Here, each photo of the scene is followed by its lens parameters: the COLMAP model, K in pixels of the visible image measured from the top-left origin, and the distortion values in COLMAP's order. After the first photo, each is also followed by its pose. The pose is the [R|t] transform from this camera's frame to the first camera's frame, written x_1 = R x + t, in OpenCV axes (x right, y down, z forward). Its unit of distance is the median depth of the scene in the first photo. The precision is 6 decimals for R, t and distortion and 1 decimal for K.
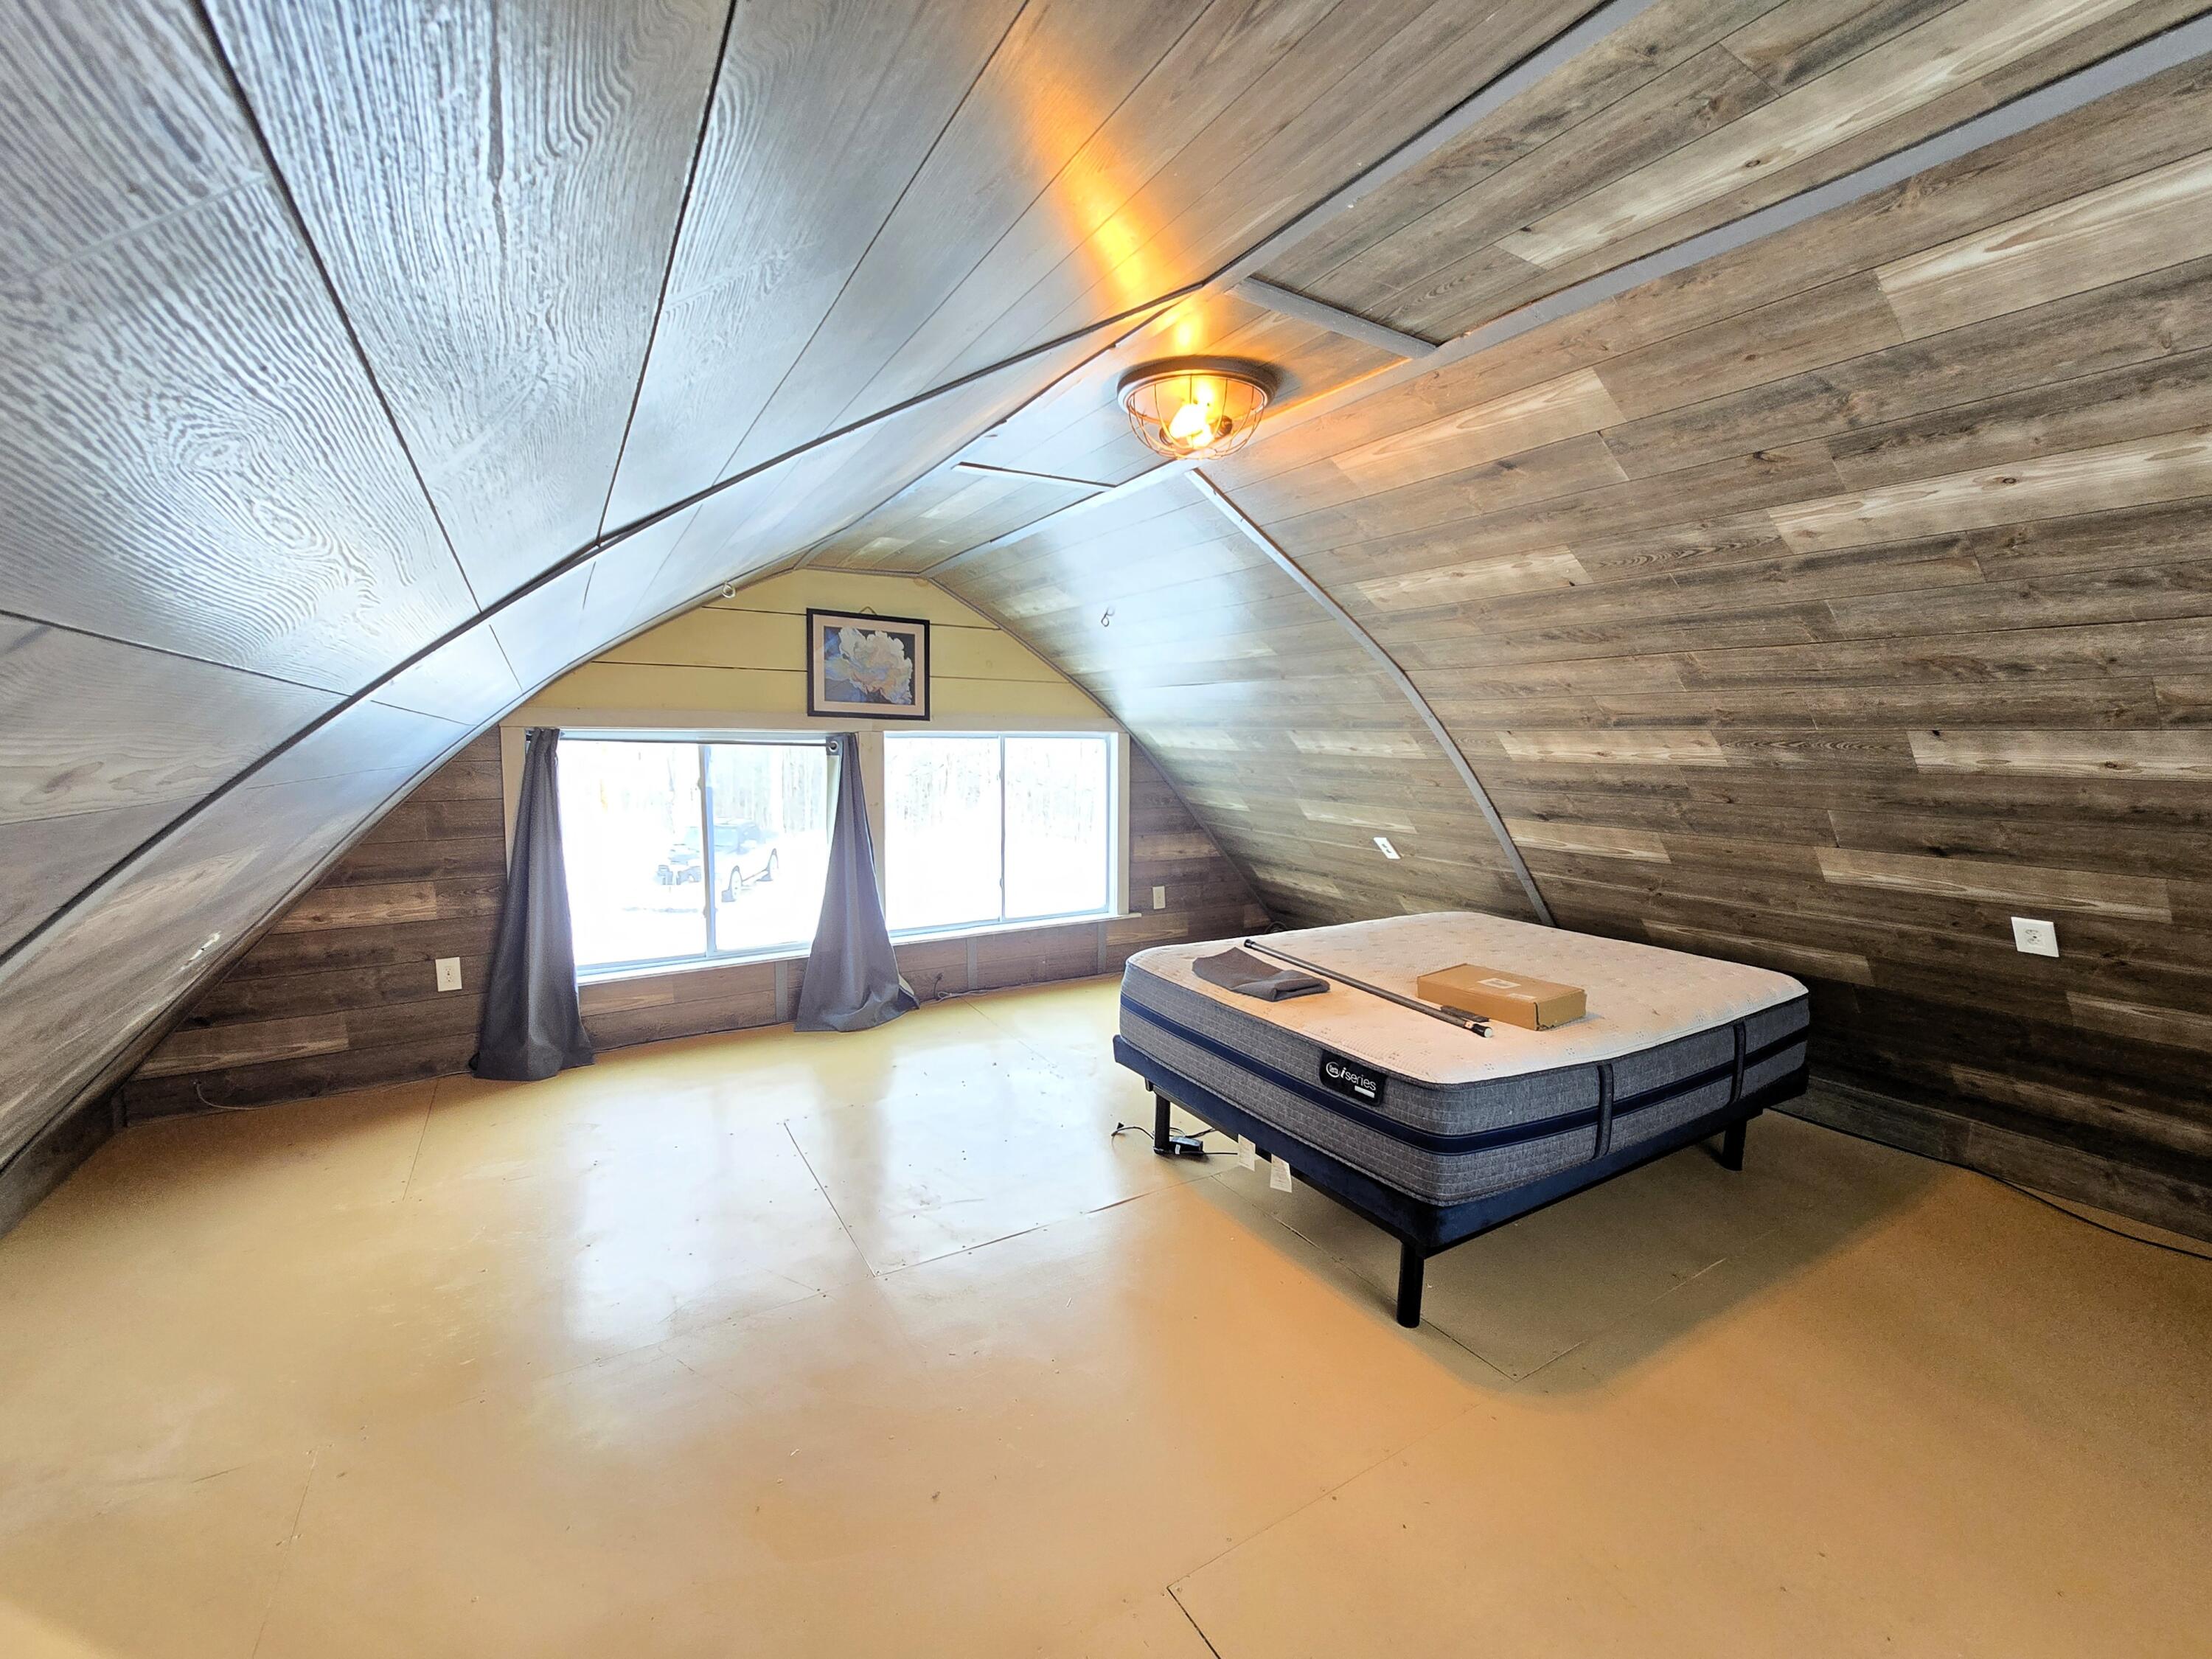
lens RADIAL K [[901.1, 0, 1130.0], [0, 901.1, 816.5], [0, 0, 1]] dist [-0.000556, 0.000060]
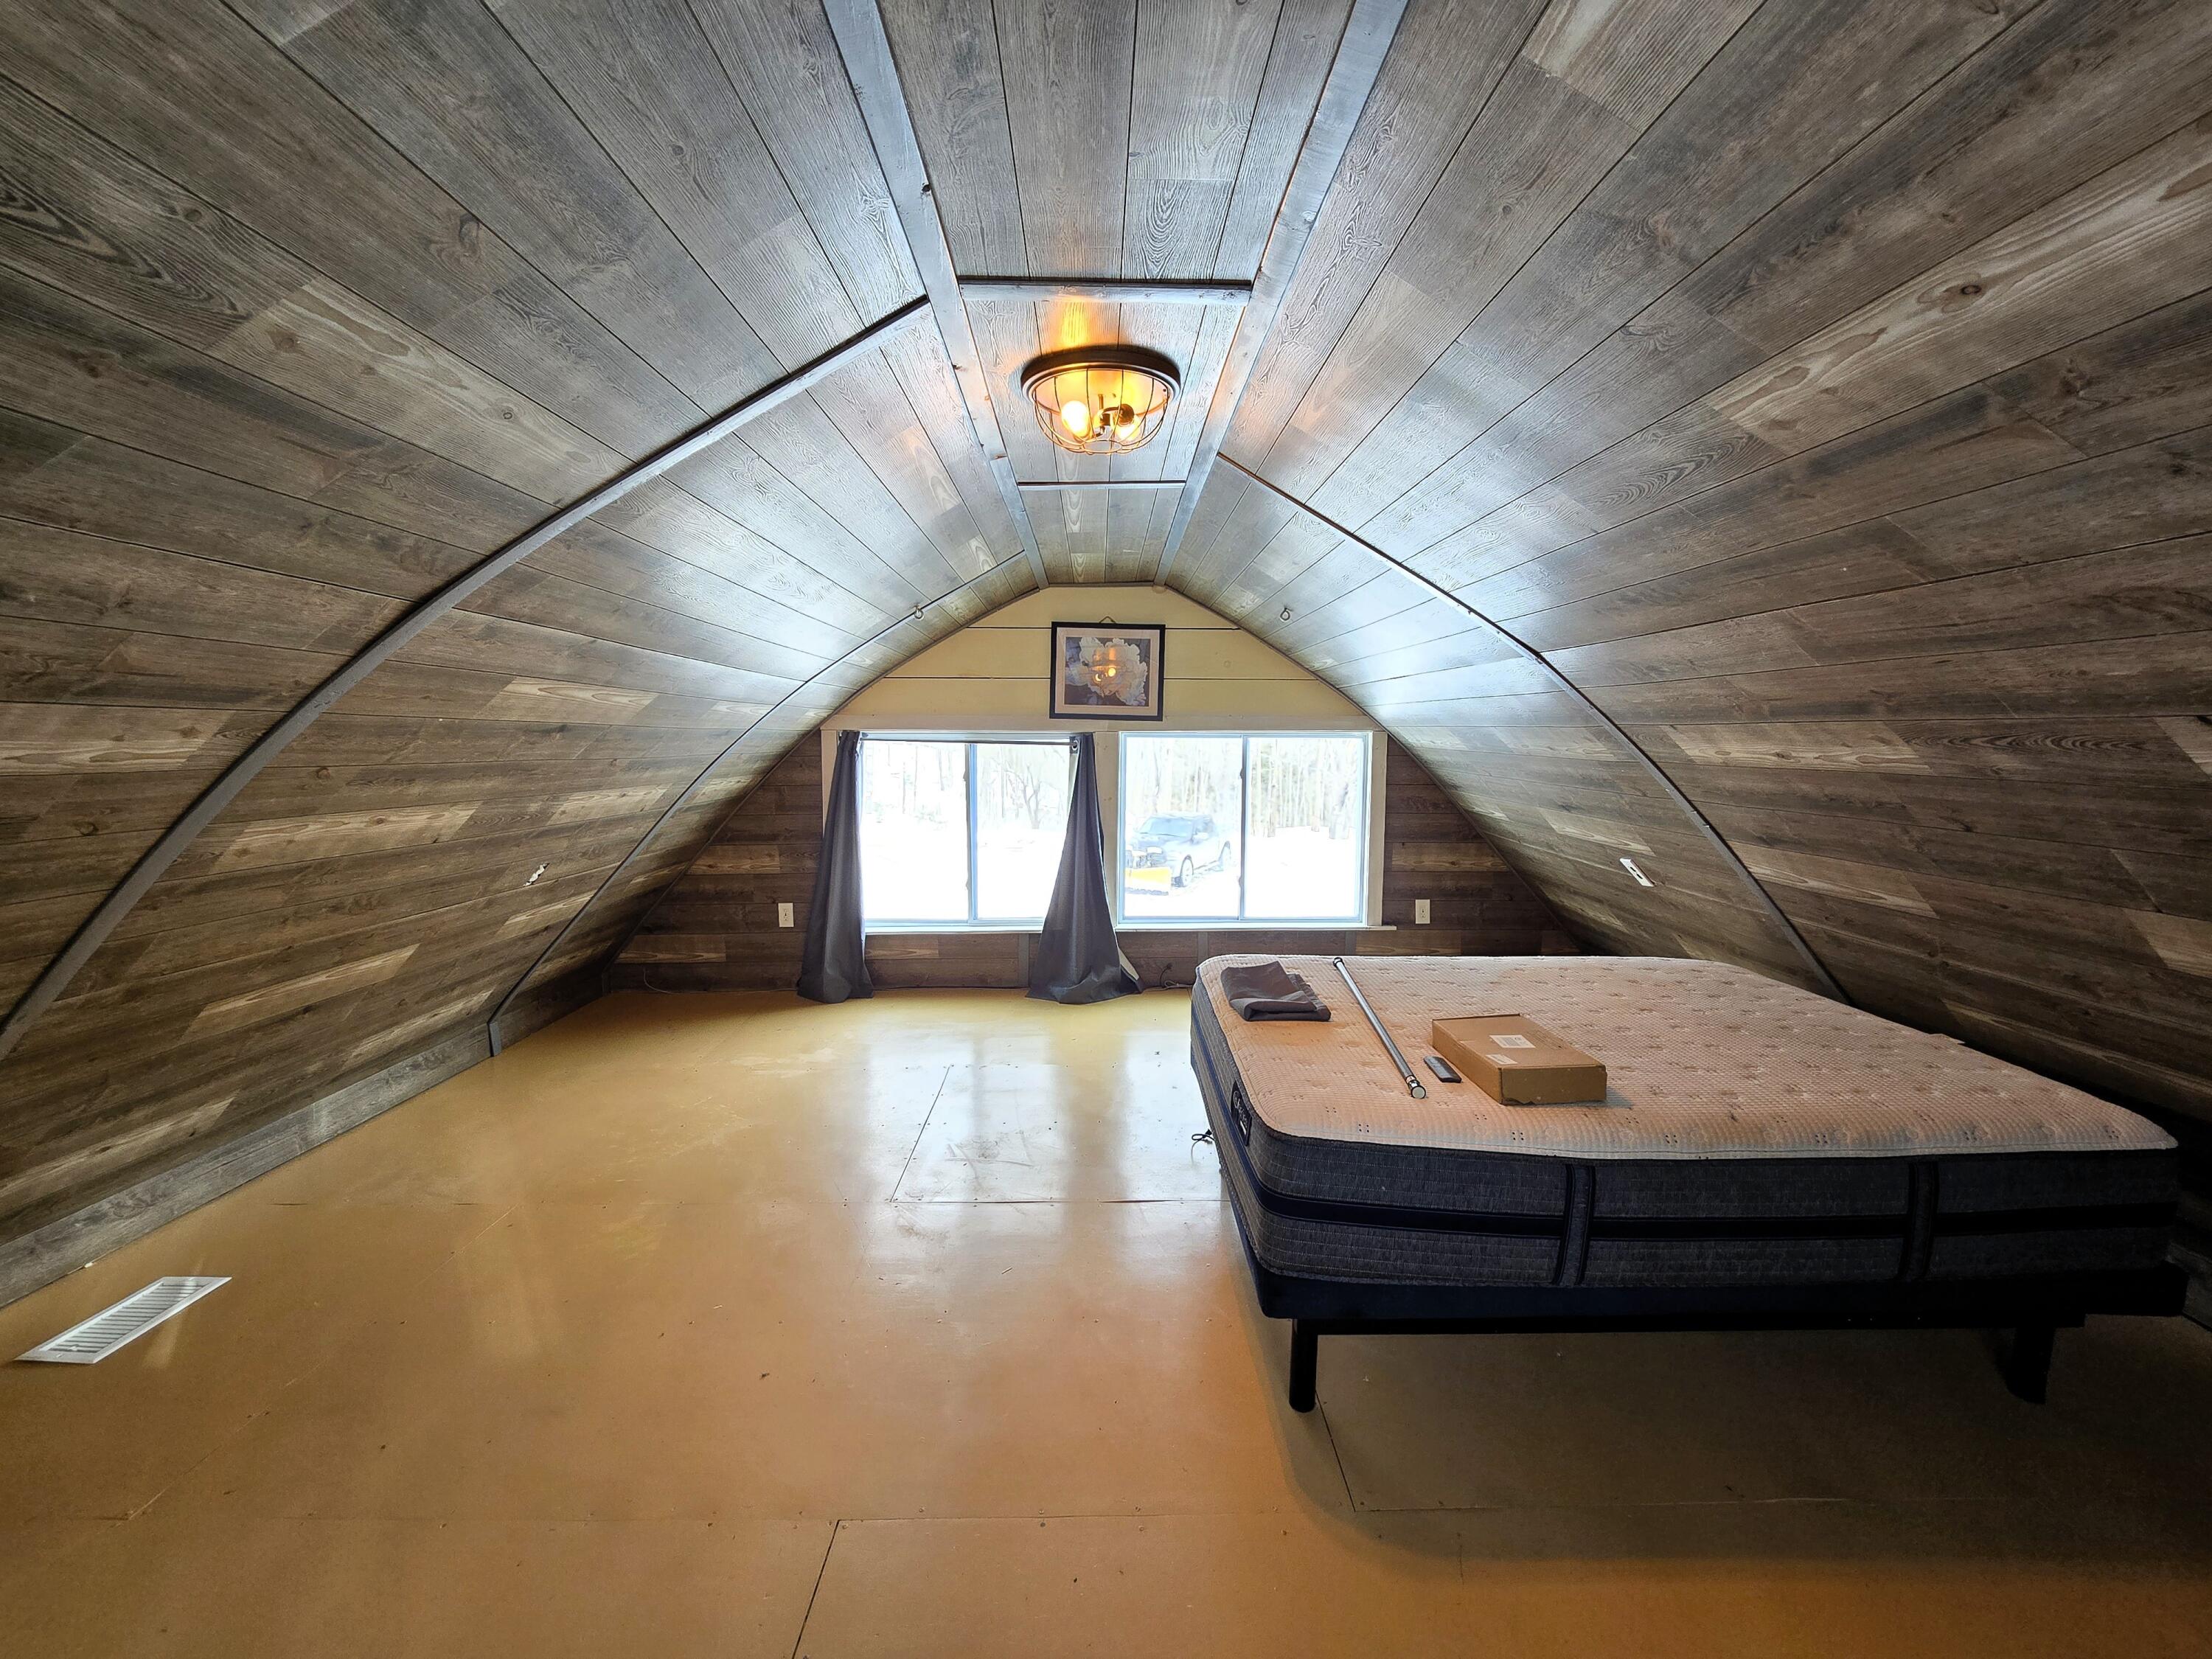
lens RADIAL K [[901.1, 0, 1130.0], [0, 901.1, 816.5], [0, 0, 1]] dist [-0.000556, 0.000060]
pose [[0.865085, 0.040084, -0.500021, 0.346088], [-0.040155, 0.999137, 0.010624, -0.005932], [0.500015, 0.010887, 0.865948, 0.093807]]
